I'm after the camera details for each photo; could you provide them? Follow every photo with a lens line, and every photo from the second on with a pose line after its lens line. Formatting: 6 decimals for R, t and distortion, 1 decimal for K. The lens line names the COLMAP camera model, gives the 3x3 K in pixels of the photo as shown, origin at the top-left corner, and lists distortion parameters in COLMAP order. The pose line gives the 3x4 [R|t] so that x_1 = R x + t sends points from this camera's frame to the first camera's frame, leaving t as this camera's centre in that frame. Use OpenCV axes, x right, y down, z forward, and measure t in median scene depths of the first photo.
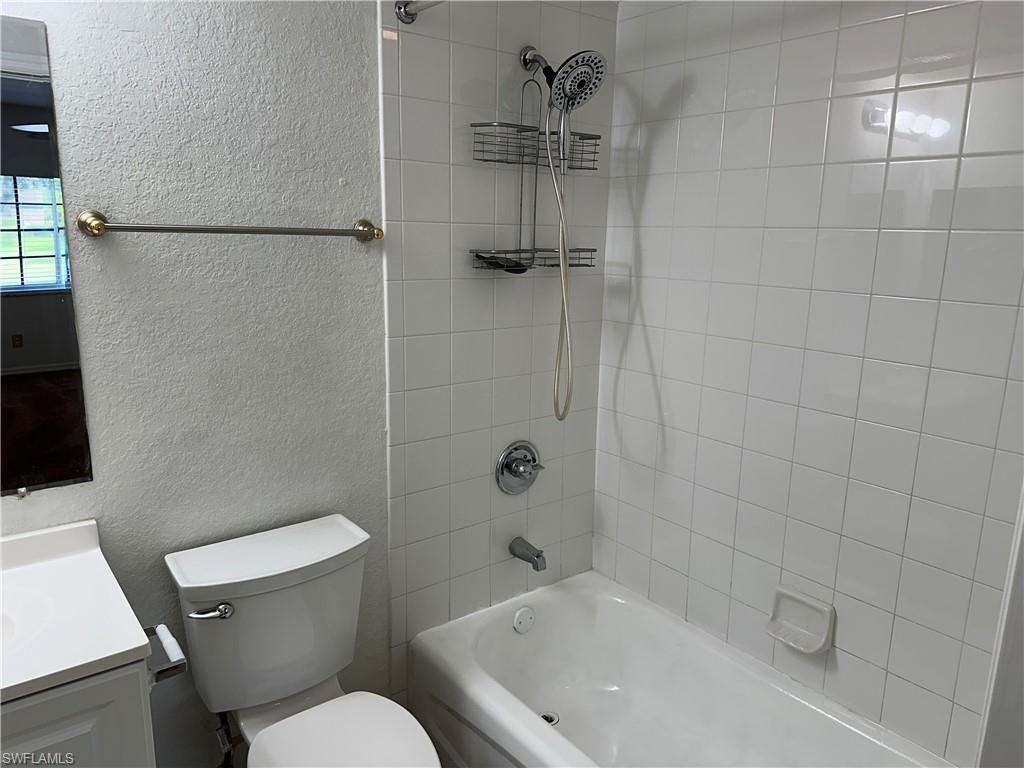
lens RADIAL K [[721.6, 0, 511.9], [0, 721.6, 374.5], [0, 0, 1]] dist [0.011470, -0.000740]
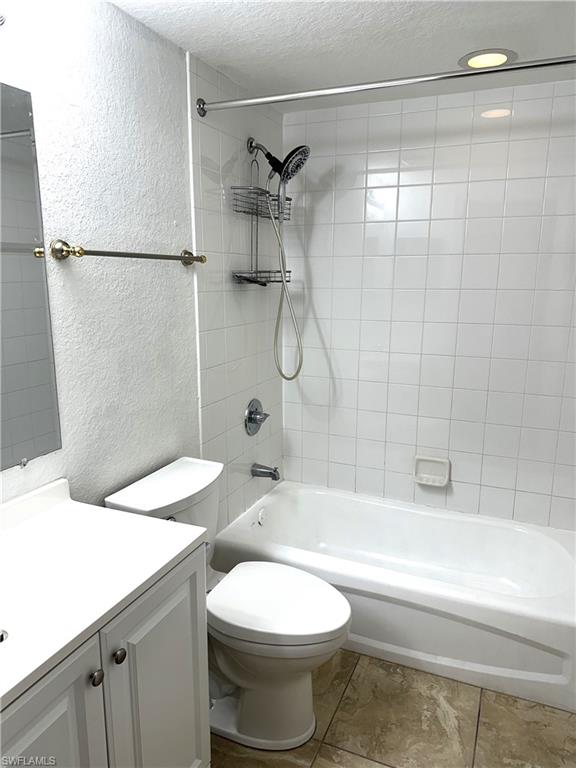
lens RADIAL K [[536.5, 0, 288.0], [0, 536.5, 384.0], [0, 0, 1]] dist [-0.000637, -0.003045]
pose [[0.882766, -0.109786, 0.456806, -0.487691], [0.103391, 0.993874, 0.039061, 0.027046], [-0.458296, 0.012748, 0.888708, -0.035989]]
